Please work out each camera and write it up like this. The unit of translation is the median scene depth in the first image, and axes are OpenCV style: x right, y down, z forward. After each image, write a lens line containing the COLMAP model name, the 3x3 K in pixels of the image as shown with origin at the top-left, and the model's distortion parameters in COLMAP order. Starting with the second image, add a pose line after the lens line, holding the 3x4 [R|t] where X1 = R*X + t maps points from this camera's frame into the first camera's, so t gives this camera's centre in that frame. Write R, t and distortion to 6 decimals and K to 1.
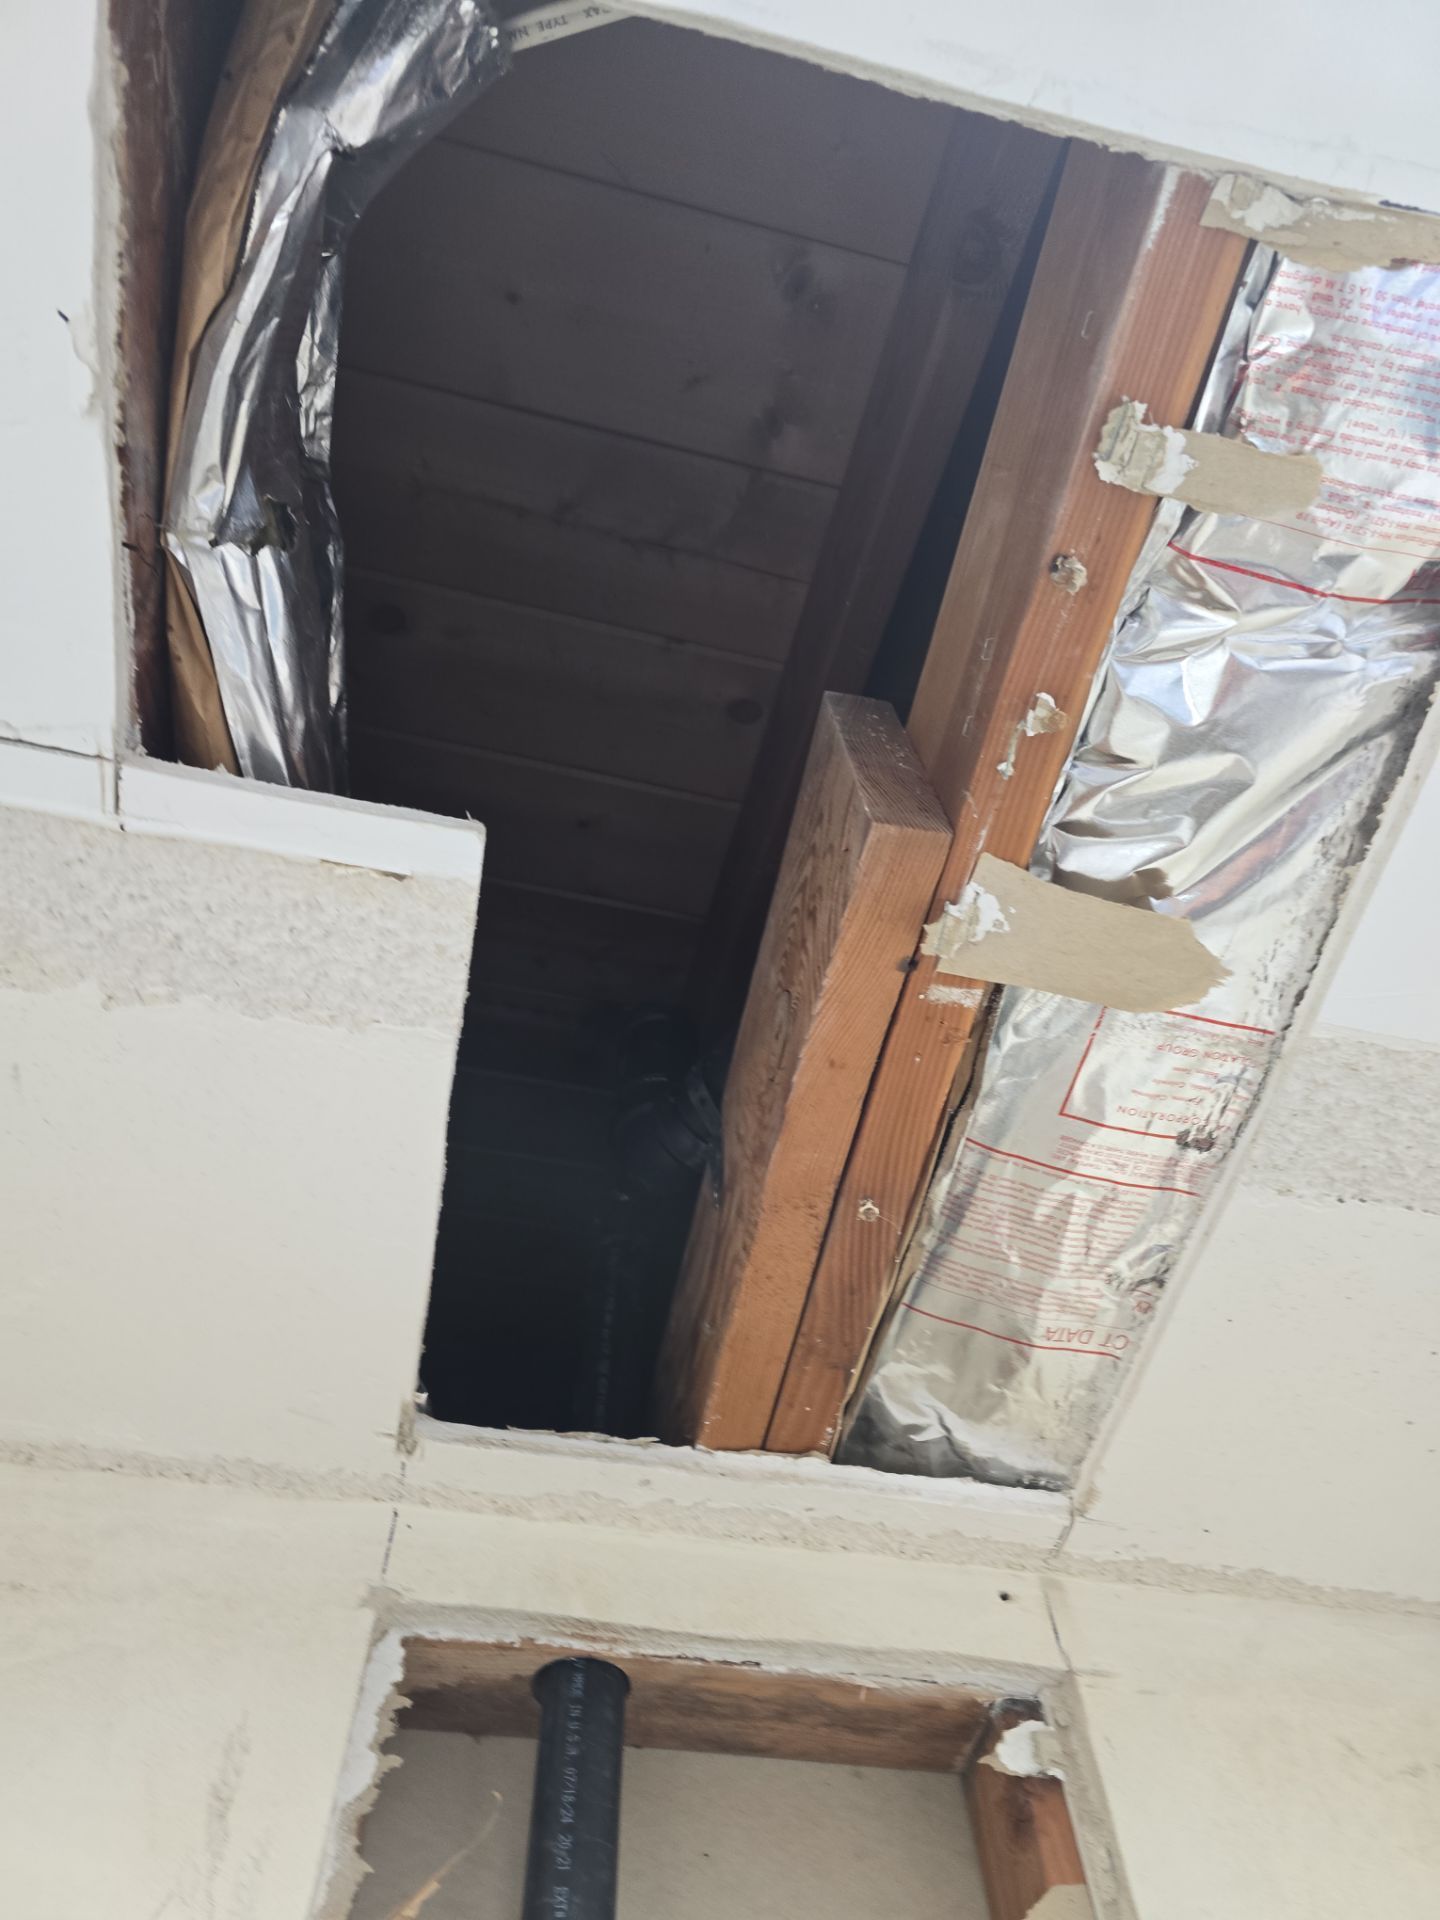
lens RADIAL K [[1283.3, 0, 725.6], [0, 1283.3, 979.3], [0, 0, 1]] dist [0.067976, -0.066499]
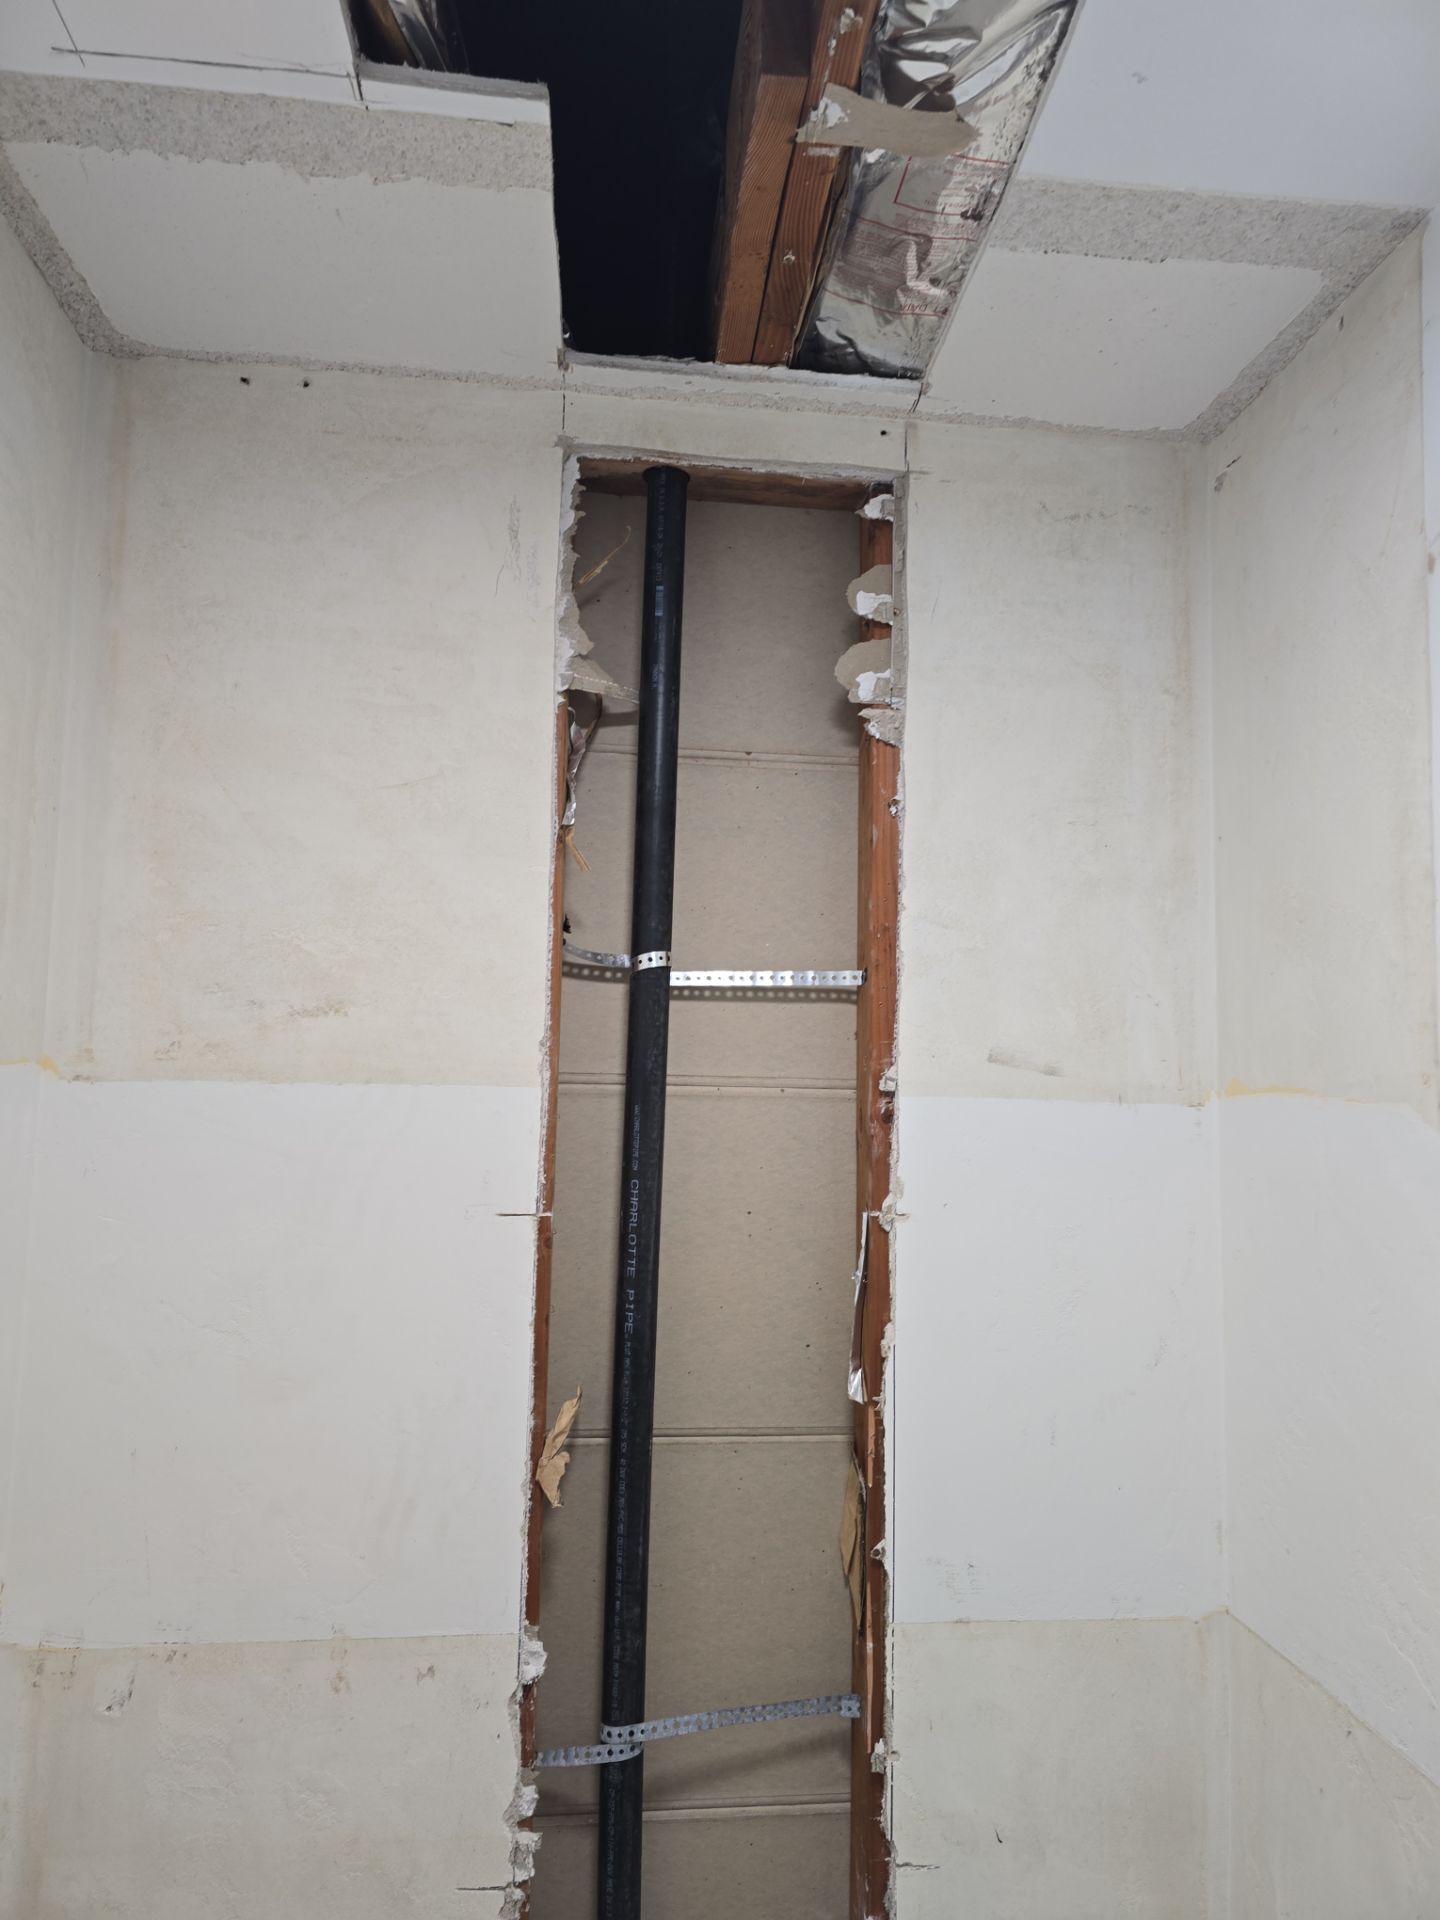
lens RADIAL K [[1283.3, 0, 725.6], [0, 1283.3, 979.3], [0, 0, 1]] dist [0.067976, -0.066499]
pose [[0.991808, 0.057605, -0.114013, 0.269355], [0.061319, 0.568284, 0.820544, -0.701246], [0.112059, -0.820813, 0.560097, -0.814736]]
